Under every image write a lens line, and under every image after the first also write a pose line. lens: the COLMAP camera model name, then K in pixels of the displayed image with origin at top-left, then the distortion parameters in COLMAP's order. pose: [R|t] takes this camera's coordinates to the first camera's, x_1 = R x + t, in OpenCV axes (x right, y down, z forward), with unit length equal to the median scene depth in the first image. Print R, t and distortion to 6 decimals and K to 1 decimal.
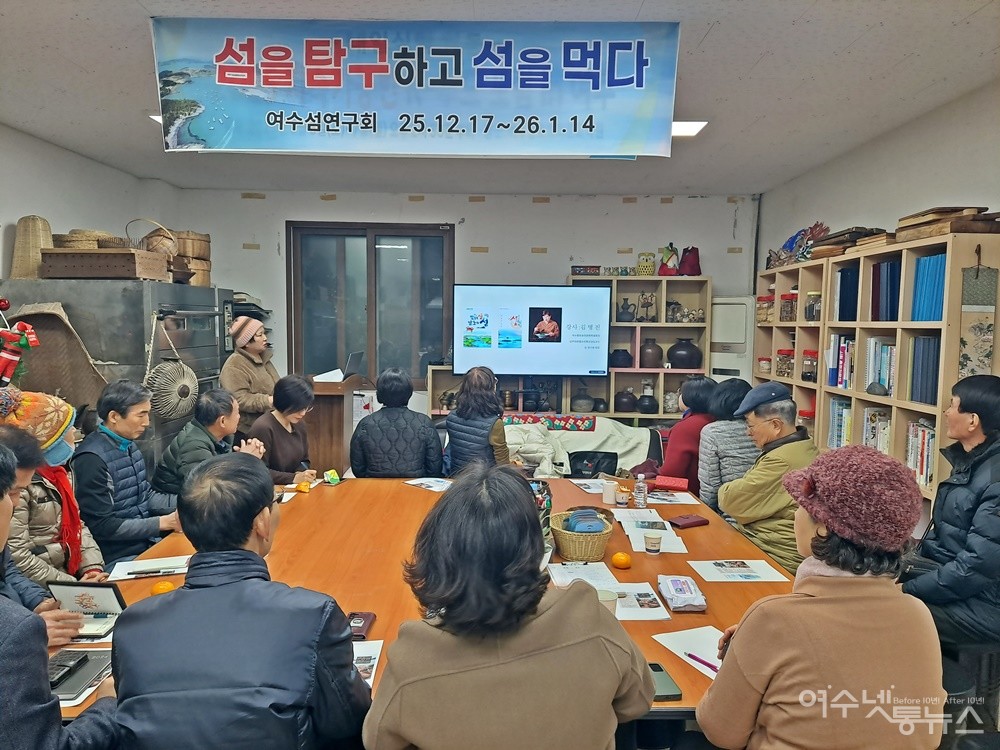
lens RADIAL K [[725.2, 0, 493.4], [0, 725.2, 372.6], [0, 0, 1]] dist [0.080464, -0.060330]
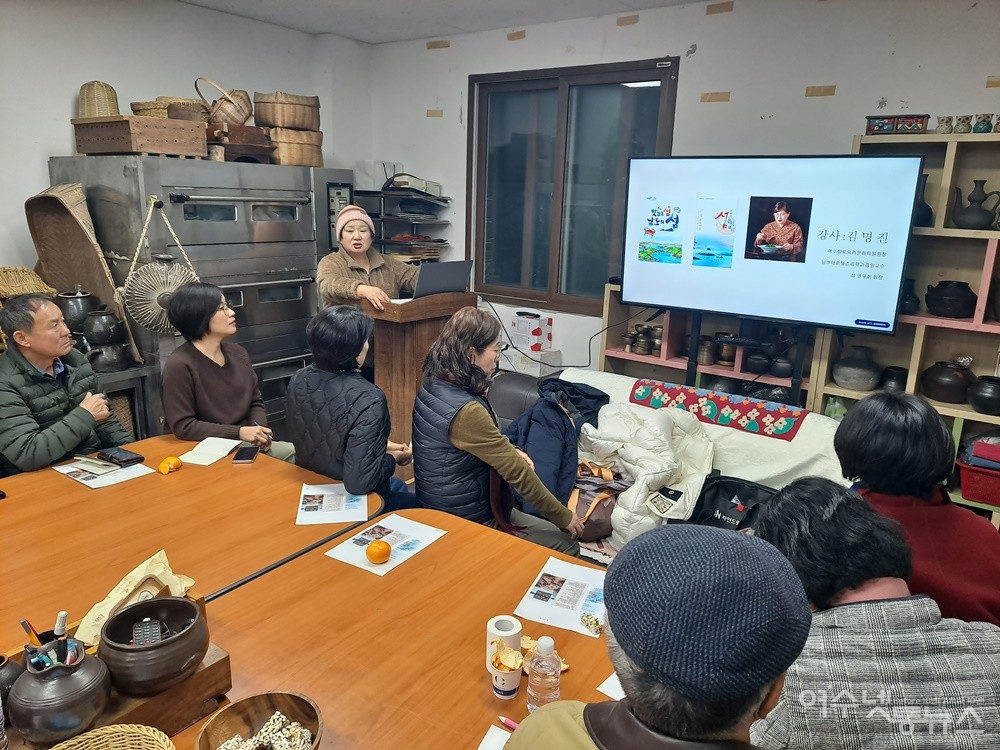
lens RADIAL K [[725.2, 0, 492.5], [0, 725.2, 366.8], [0, 0, 1]] dist [0.080464, -0.060330]
pose [[0.814612, 0.147319, -0.560985, 0.277815], [-0.062313, 0.983836, 0.167878, -0.052610], [0.576649, -0.101799, 0.810625, 0.494324]]
